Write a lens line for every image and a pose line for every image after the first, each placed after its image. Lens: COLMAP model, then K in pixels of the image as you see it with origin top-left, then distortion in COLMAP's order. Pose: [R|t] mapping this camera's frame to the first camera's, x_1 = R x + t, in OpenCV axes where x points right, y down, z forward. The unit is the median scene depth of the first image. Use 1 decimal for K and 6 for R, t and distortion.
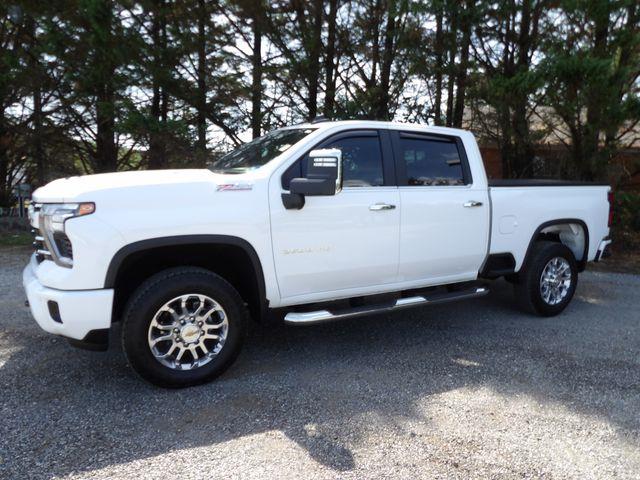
lens RADIAL K [[452.3, 0, 322.5], [0, 452.3, 239.9], [0, 0, 1]] dist [-0.021772, 0.026475]
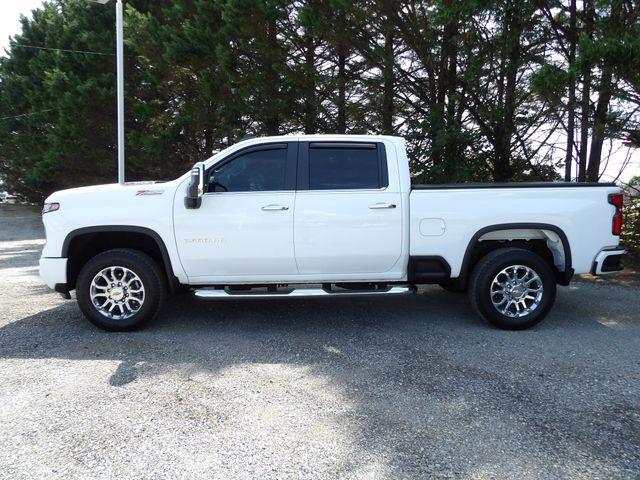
lens RADIAL K [[452.3, 0, 320.6], [0, 452.3, 238.4], [0, 0, 1]] dist [-0.021772, 0.026475]
pose [[0.887787, 0.026510, -0.459491, 0.324746], [-0.042497, 0.998797, -0.024483, 0.012853], [0.458289, 0.041263, 0.887845, 0.002716]]
